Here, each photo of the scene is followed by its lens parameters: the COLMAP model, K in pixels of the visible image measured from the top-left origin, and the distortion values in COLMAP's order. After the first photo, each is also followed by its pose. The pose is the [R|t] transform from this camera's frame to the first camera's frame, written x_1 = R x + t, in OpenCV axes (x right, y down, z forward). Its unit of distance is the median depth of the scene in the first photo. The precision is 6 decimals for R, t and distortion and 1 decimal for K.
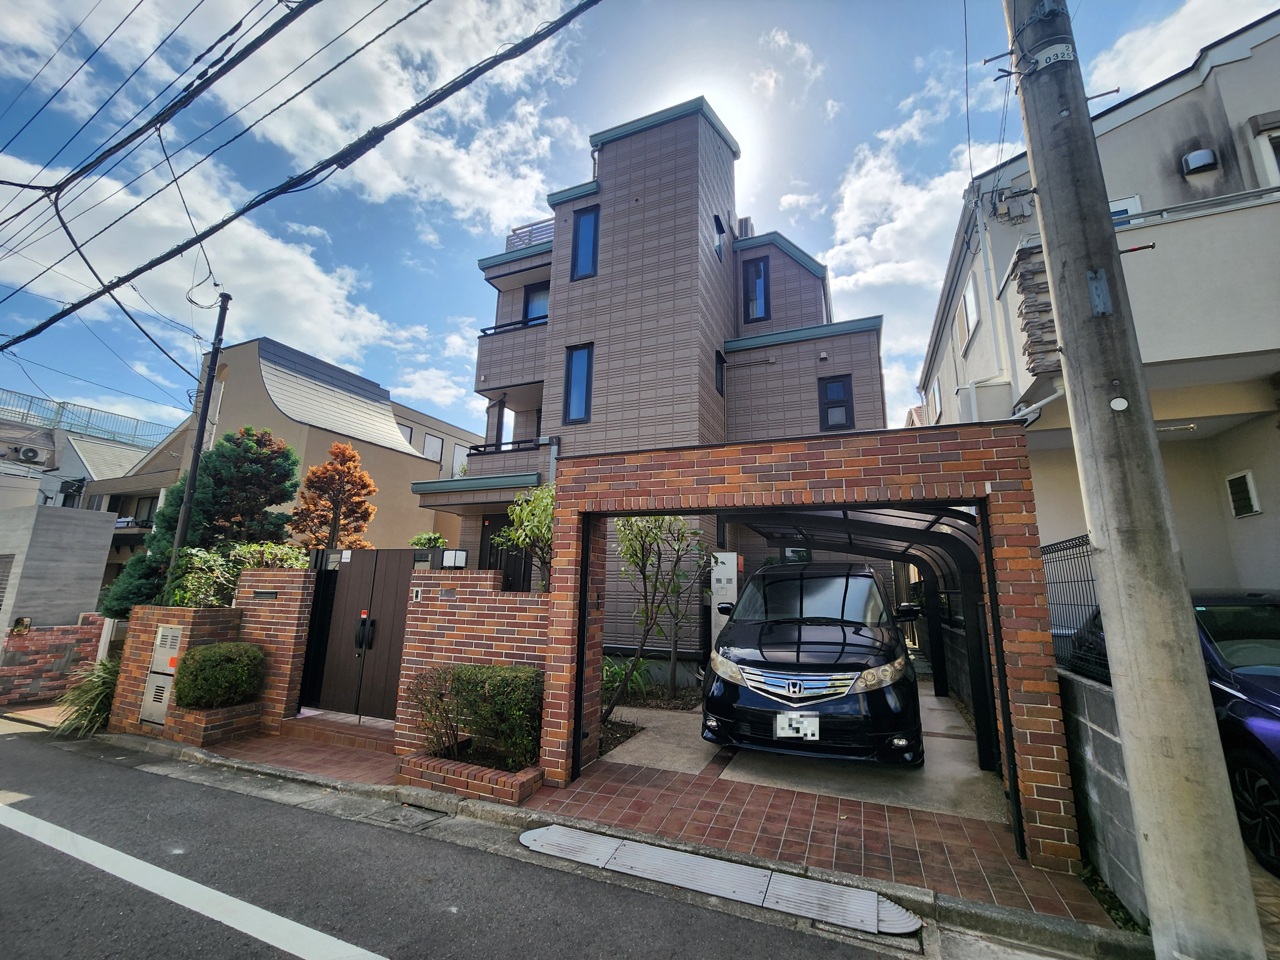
lens RADIAL K [[519.9, 0, 640.8], [0, 519.9, 481.4], [0, 0, 1]] dist [-0.002489, -0.000096]
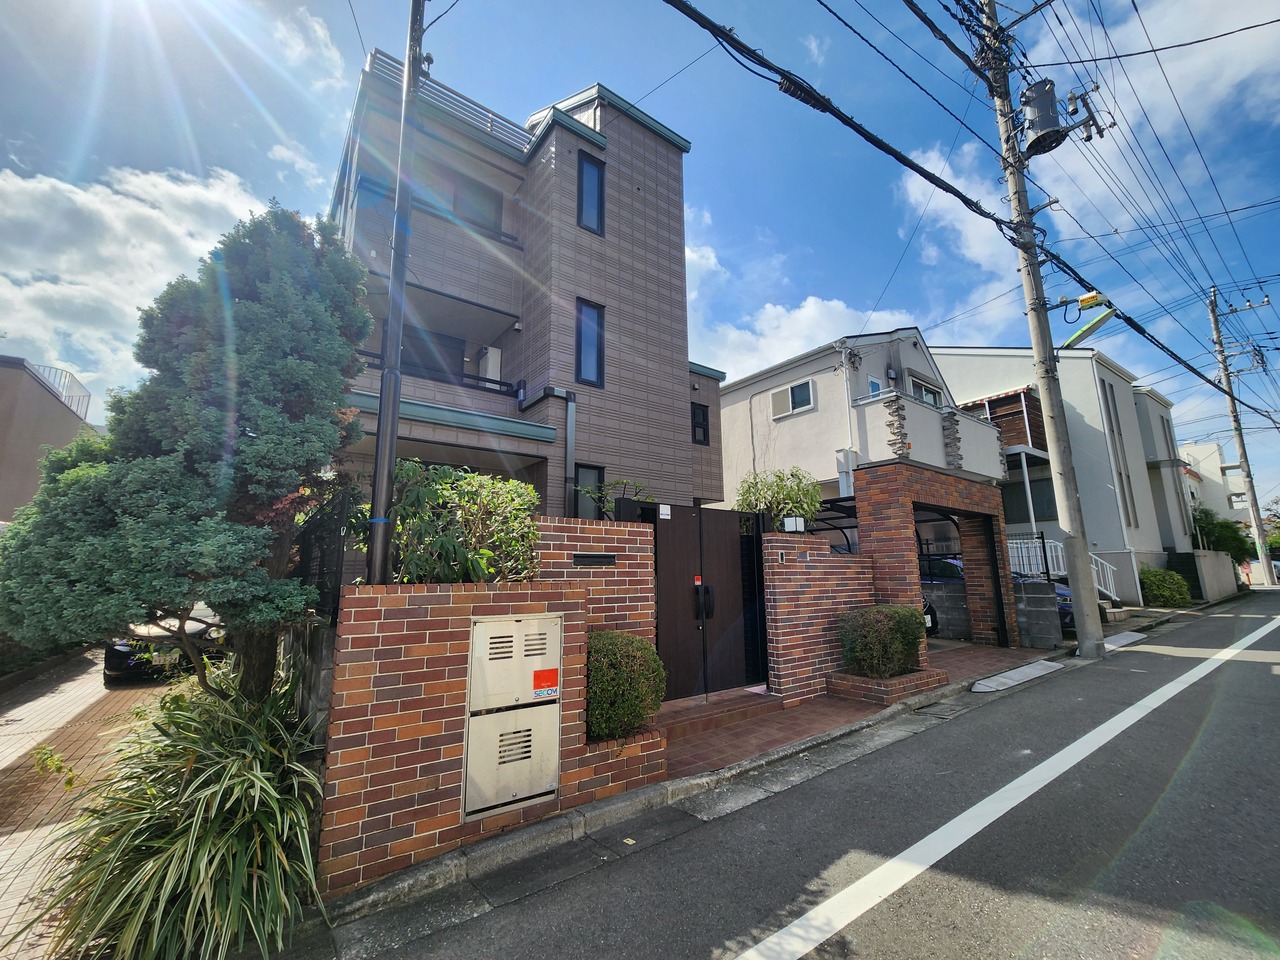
lens RADIAL K [[519.9, 0, 644.6], [0, 519.9, 478.9], [0, 0, 1]] dist [-0.002489, -0.000096]
pose [[0.505860, 0.134098, 0.852129, -1.501013], [-0.157189, 0.985633, -0.061793, 0.174354], [-0.848173, -0.102687, 0.519672, 0.718550]]
